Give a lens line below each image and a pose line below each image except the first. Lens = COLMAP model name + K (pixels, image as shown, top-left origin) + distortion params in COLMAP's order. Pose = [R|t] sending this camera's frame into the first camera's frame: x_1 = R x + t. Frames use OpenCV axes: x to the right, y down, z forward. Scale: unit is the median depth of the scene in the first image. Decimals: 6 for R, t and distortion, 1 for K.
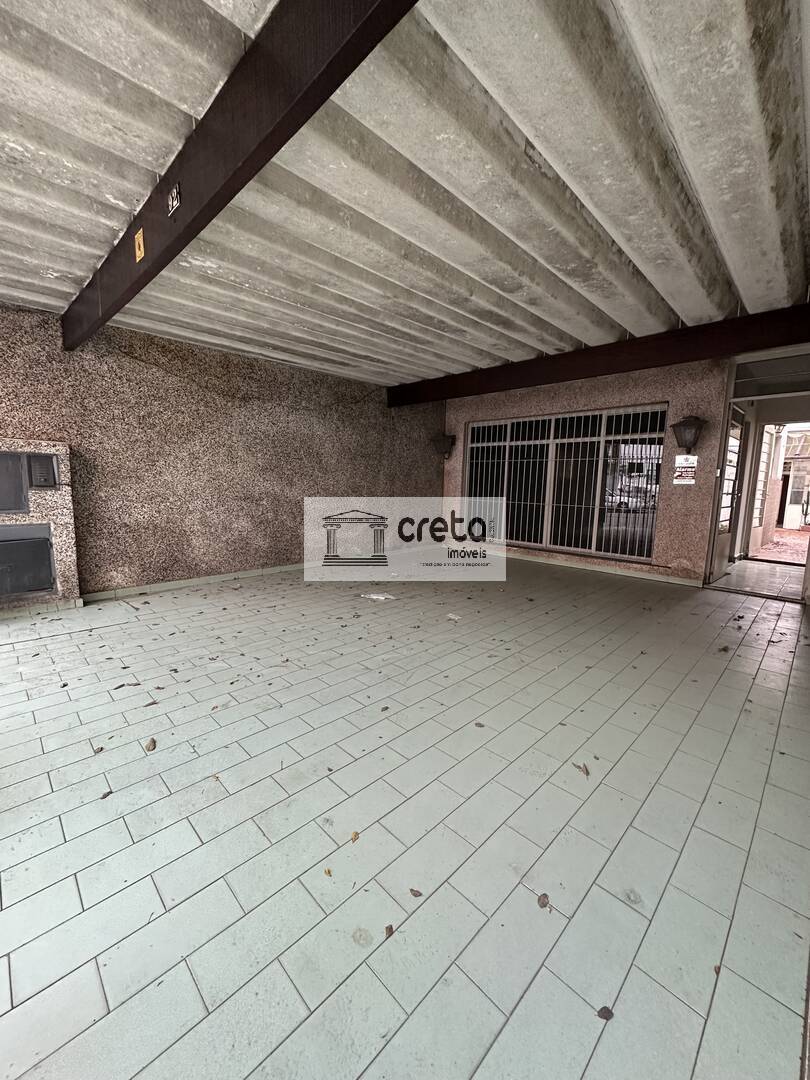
lens RADIAL K [[429.4, 0, 403.6], [0, 429.4, 539.3], [0, 0, 1]] dist [-0.003247, 0.000872]
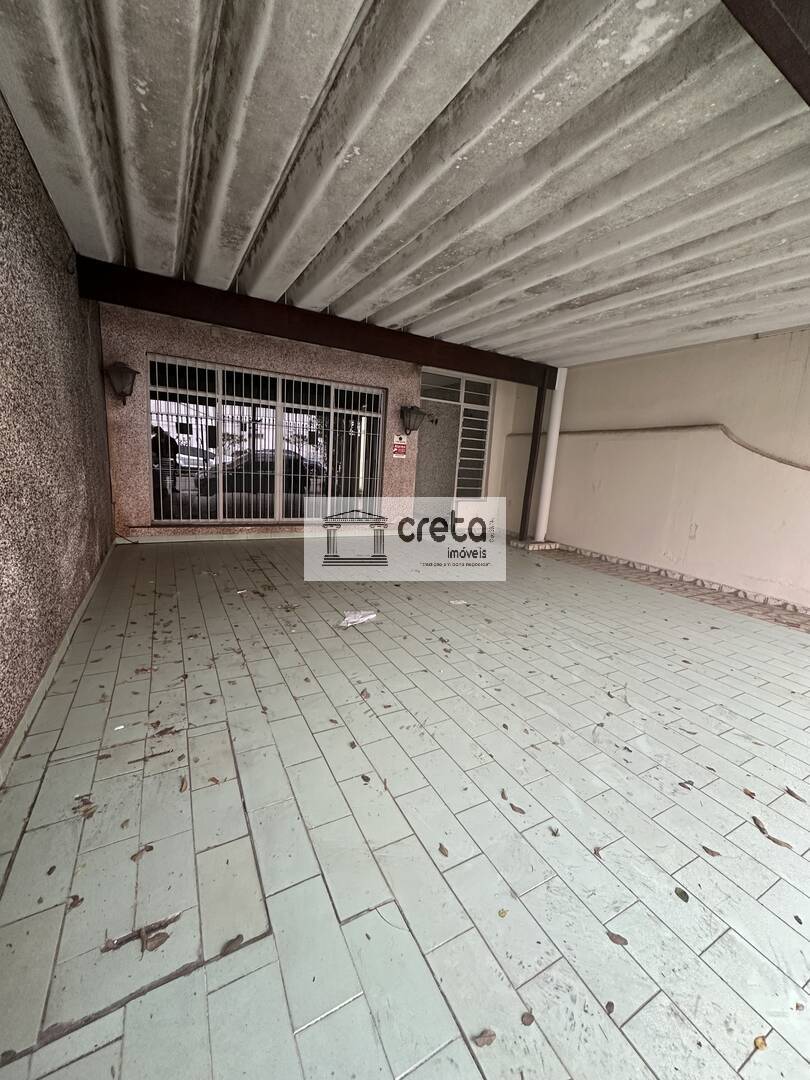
lens RADIAL K [[429.4, 0, 403.1], [0, 429.4, 542.5], [0, 0, 1]] dist [-0.003247, 0.000872]
pose [[0.281082, -0.180466, 0.942563, -0.751301], [0.068404, 0.983429, 0.167891, -0.117118], [-0.957243, 0.017284, 0.288769, 0.766223]]
